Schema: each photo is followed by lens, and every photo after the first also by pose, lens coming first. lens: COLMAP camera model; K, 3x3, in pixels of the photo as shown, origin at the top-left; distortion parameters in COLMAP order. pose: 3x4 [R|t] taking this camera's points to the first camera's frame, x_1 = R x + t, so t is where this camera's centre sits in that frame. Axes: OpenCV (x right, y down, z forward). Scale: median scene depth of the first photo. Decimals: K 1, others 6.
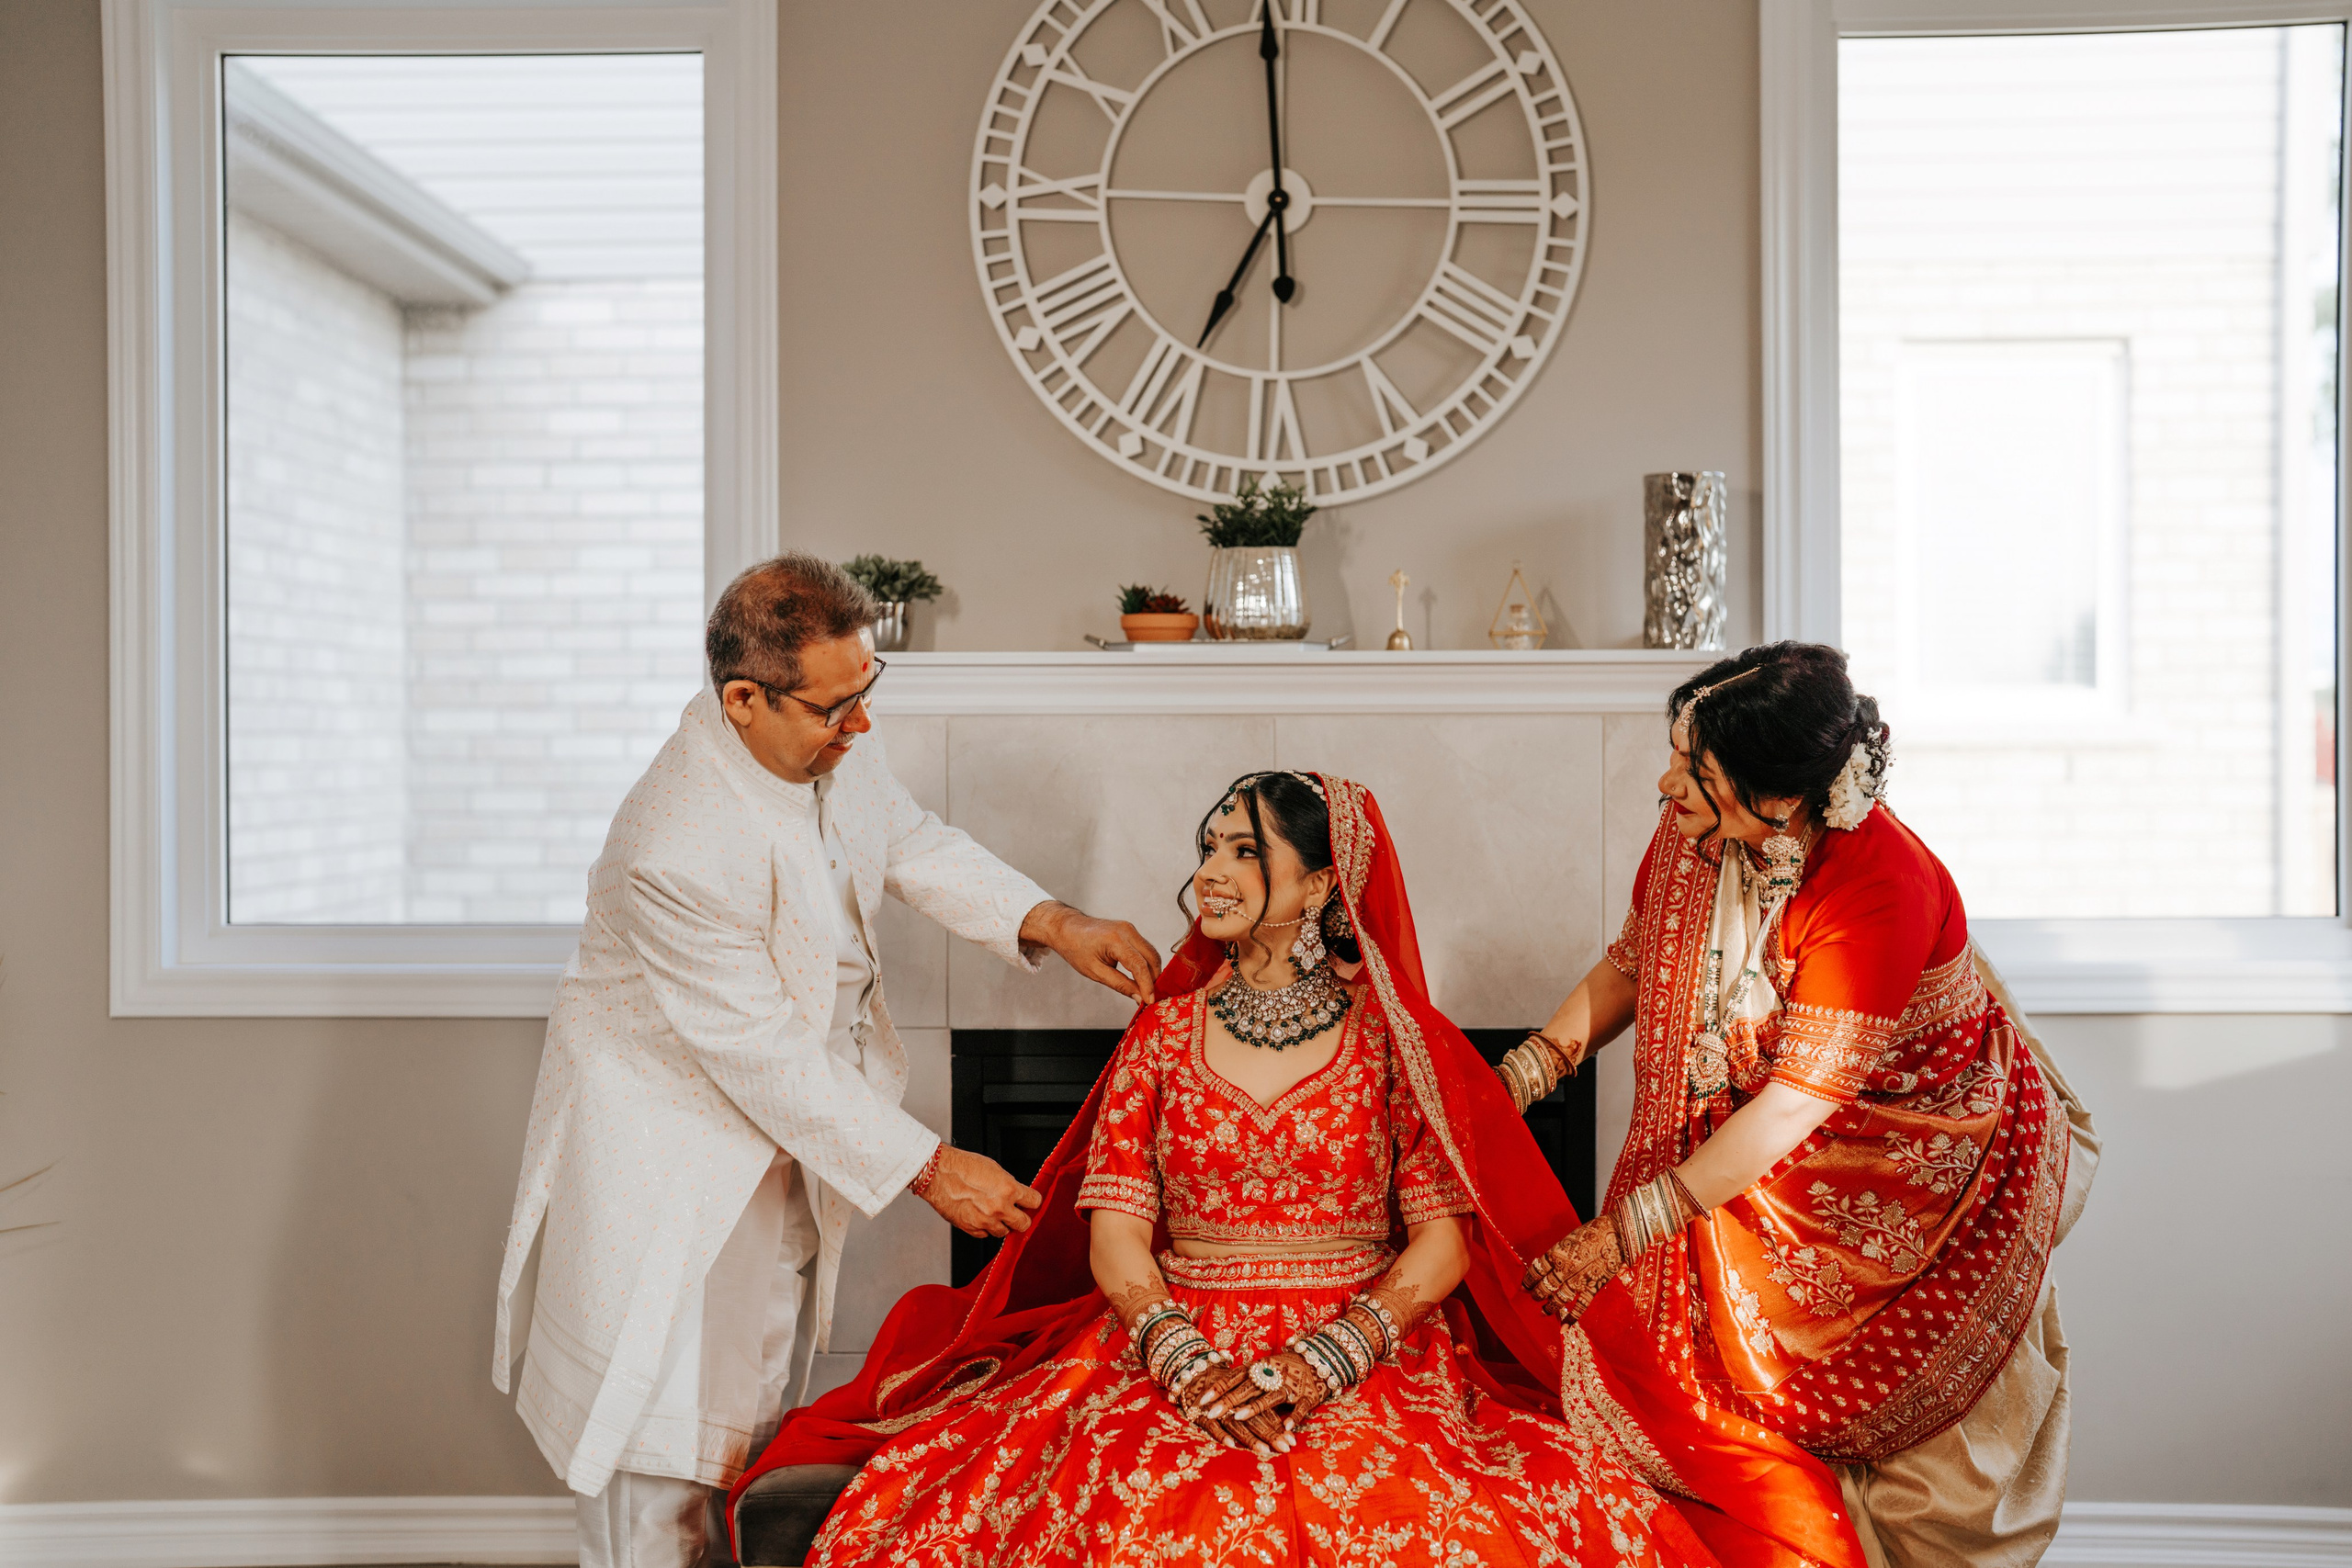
lens RADIAL K [[3304.5, 0, 1176.0], [0, 3304.5, 784.0], [0, 0, 1]] dist [-0.134457, 0.482857]
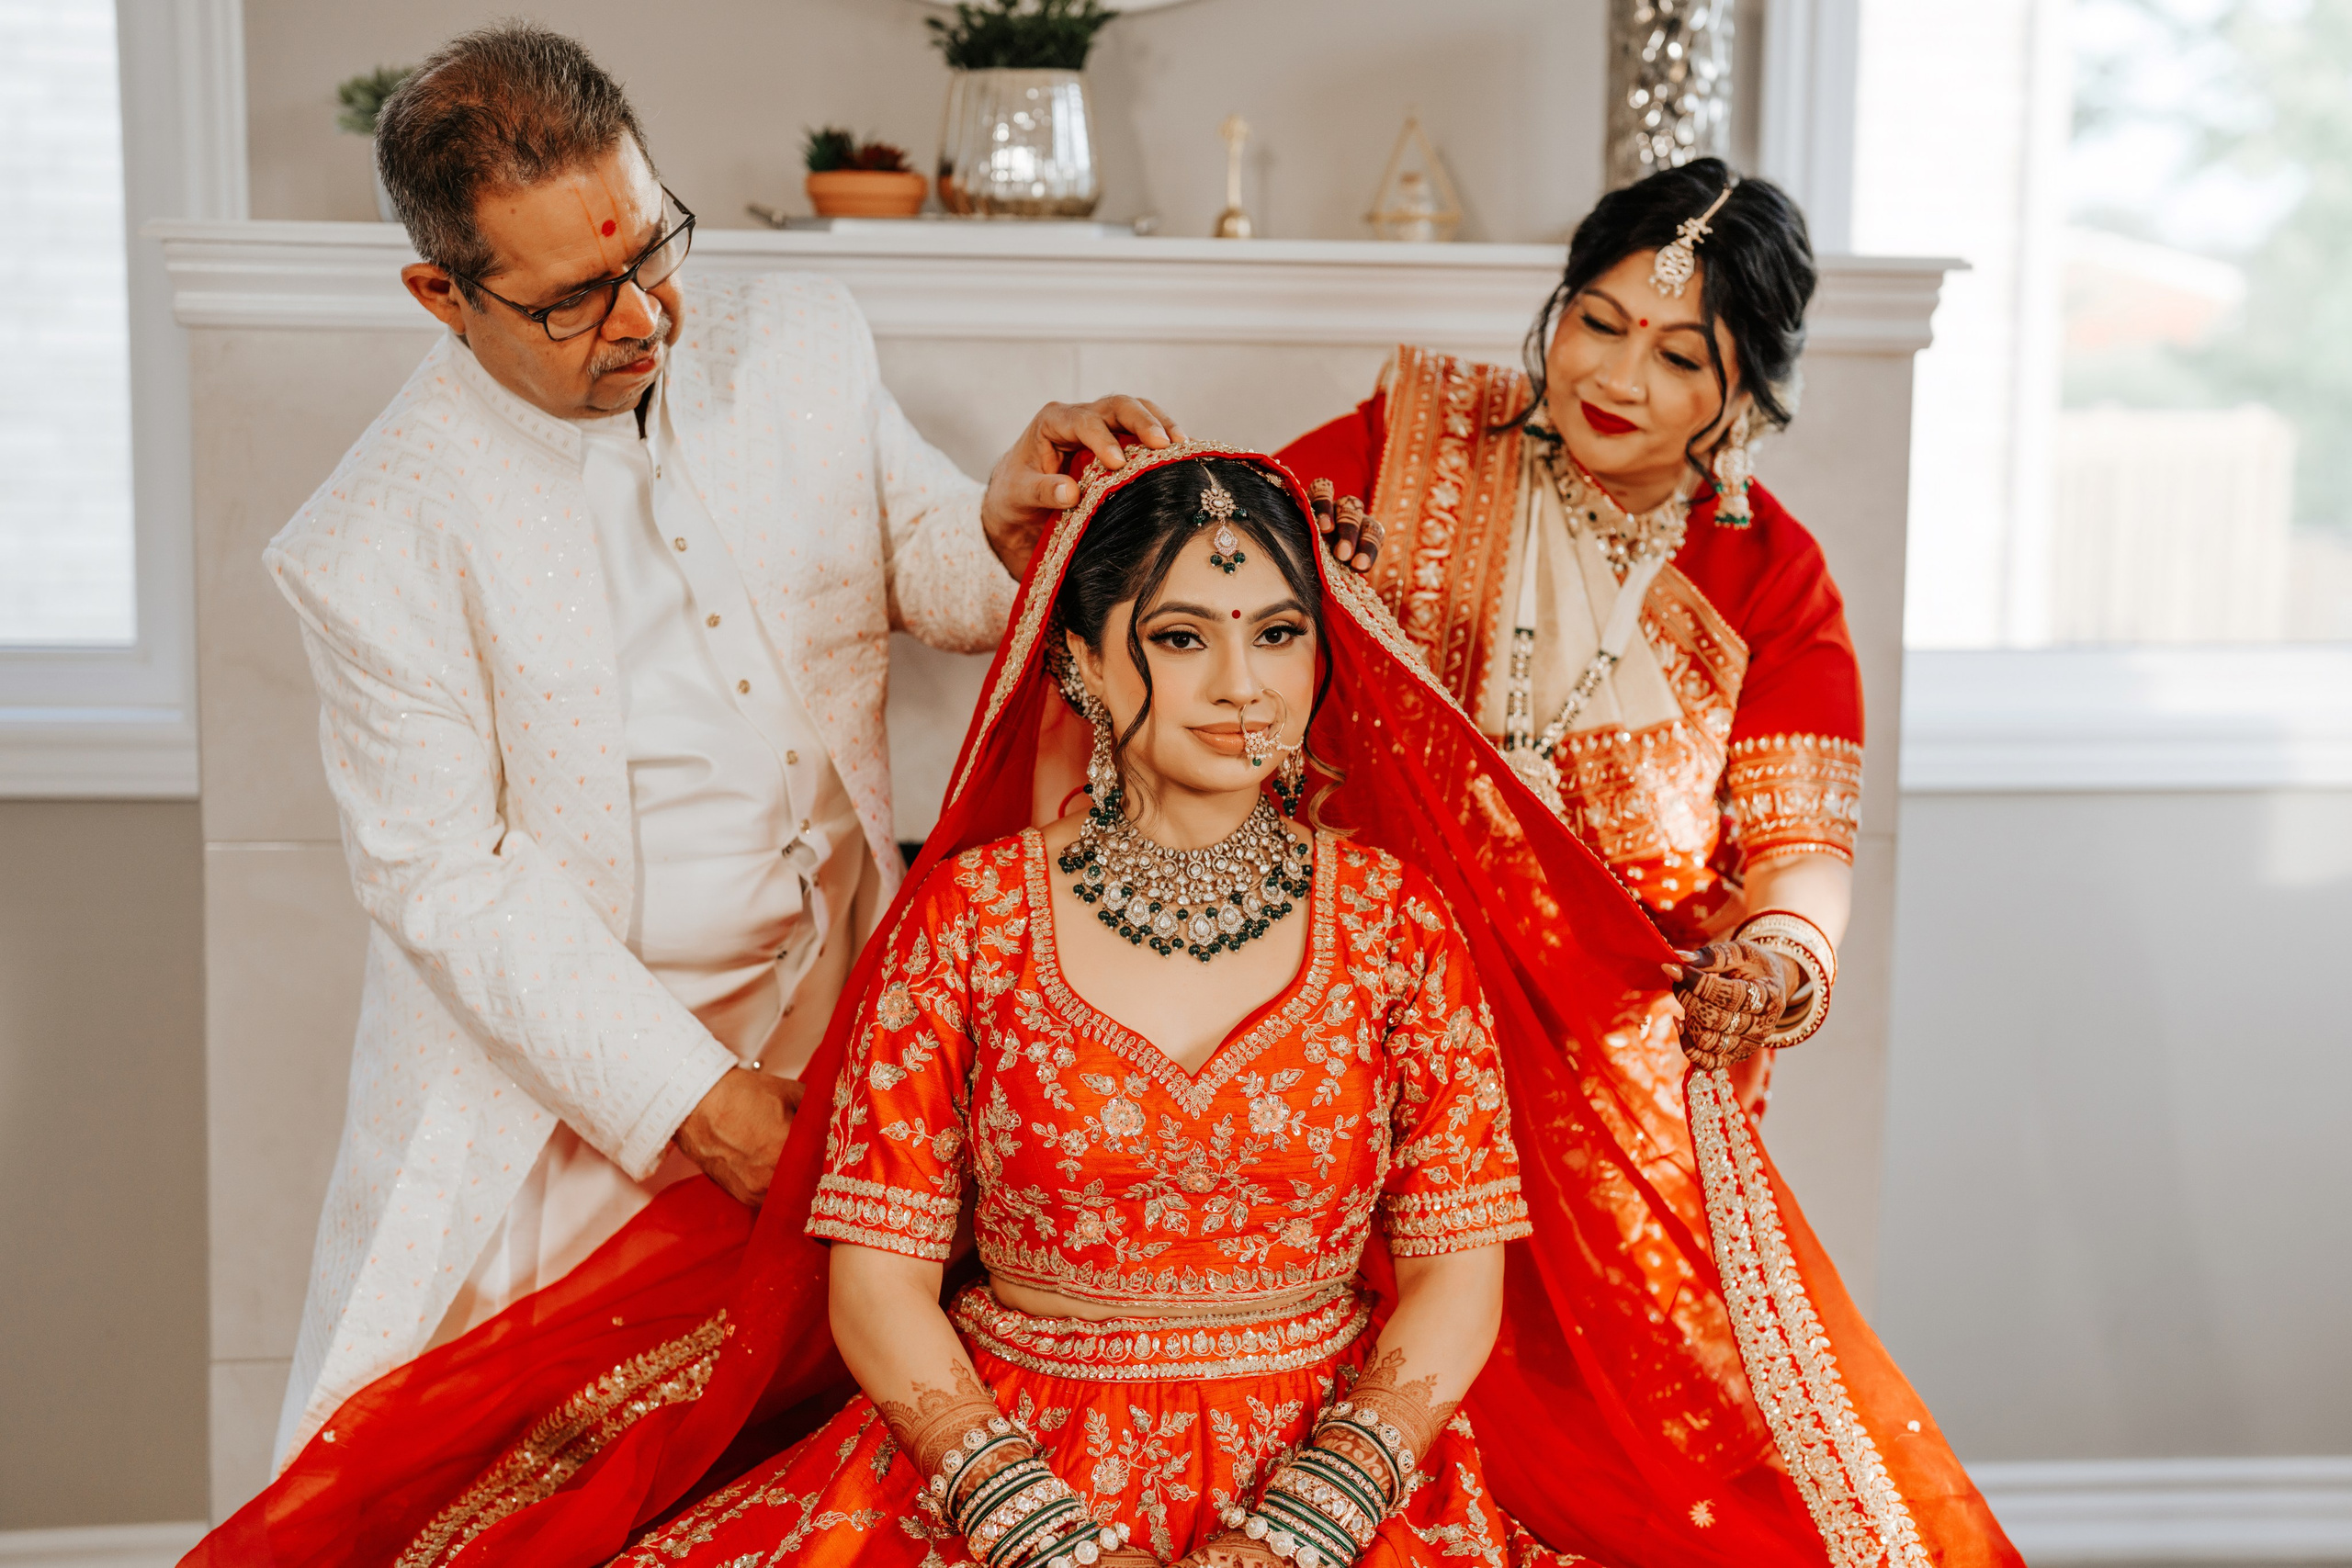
lens RADIAL K [[3123.8, 0, 1177.8], [0, 3123.8, 665.2], [0, 0, 1]] dist [-0.133913, -0.012162]
pose [[0.981806, -0.005089, 0.189817, -0.072843], [-0.013156, 0.995415, 0.094737, -0.018657], [-0.189429, -0.095510, 0.977238, 0.489952]]
